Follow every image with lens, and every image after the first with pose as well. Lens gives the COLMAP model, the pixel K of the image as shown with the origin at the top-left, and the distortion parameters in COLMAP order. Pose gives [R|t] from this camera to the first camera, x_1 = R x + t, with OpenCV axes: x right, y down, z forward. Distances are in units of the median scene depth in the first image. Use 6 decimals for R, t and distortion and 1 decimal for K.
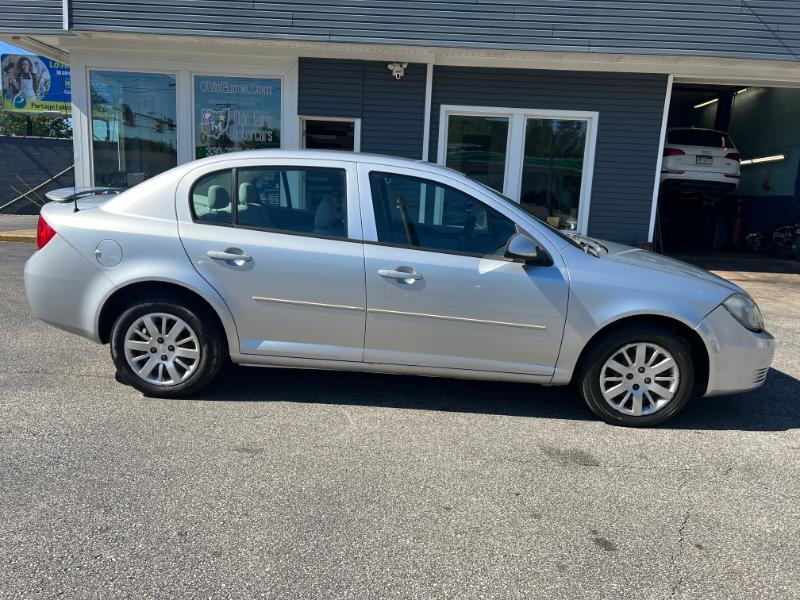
lens RADIAL K [[604.9, 0, 398.1], [0, 604.9, 302.9], [0, 0, 1]] dist [0.045116, -0.053169]
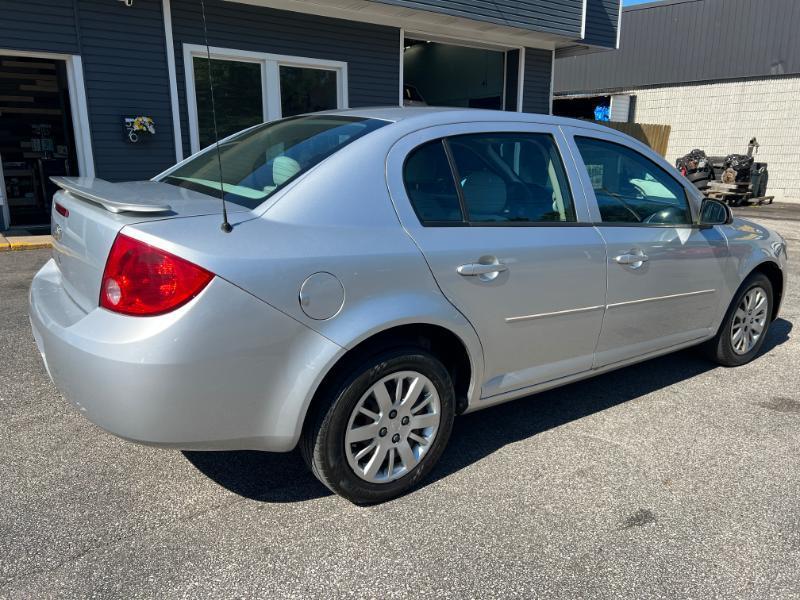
lens RADIAL K [[604.9, 0, 398.8], [0, 604.9, 301.4], [0, 0, 1]] dist [0.045116, -0.053169]
pose [[0.788780, -0.185642, 0.585972, -0.732831], [0.140565, 0.982519, 0.122056, -0.131597], [-0.598387, -0.013908, 0.801086, 0.483250]]
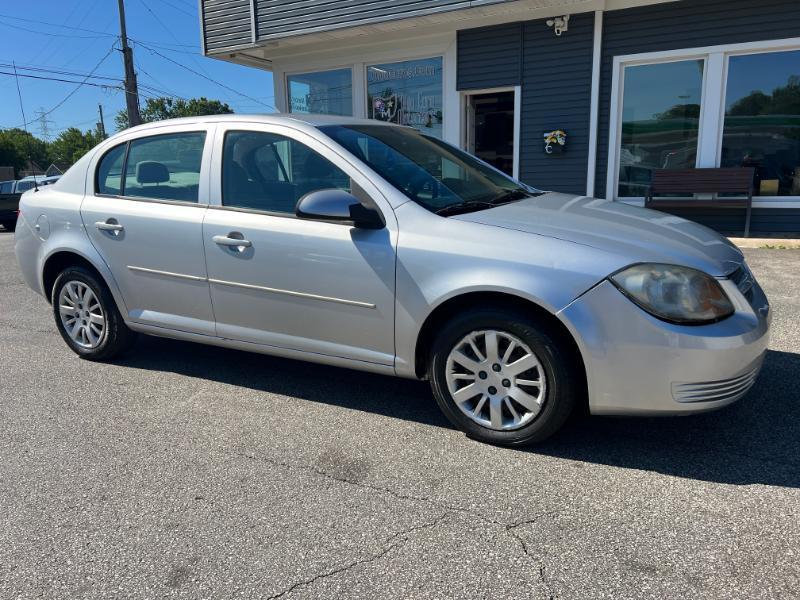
lens RADIAL K [[604.9, 0, 400.7], [0, 604.9, 295.8], [0, 0, 1]] dist [0.045116, -0.053169]
pose [[0.887384, 0.024786, -0.460365, 0.617591], [-0.020912, 0.999690, 0.013515, 0.015986], [0.460557, -0.002365, 0.887627, 0.293463]]
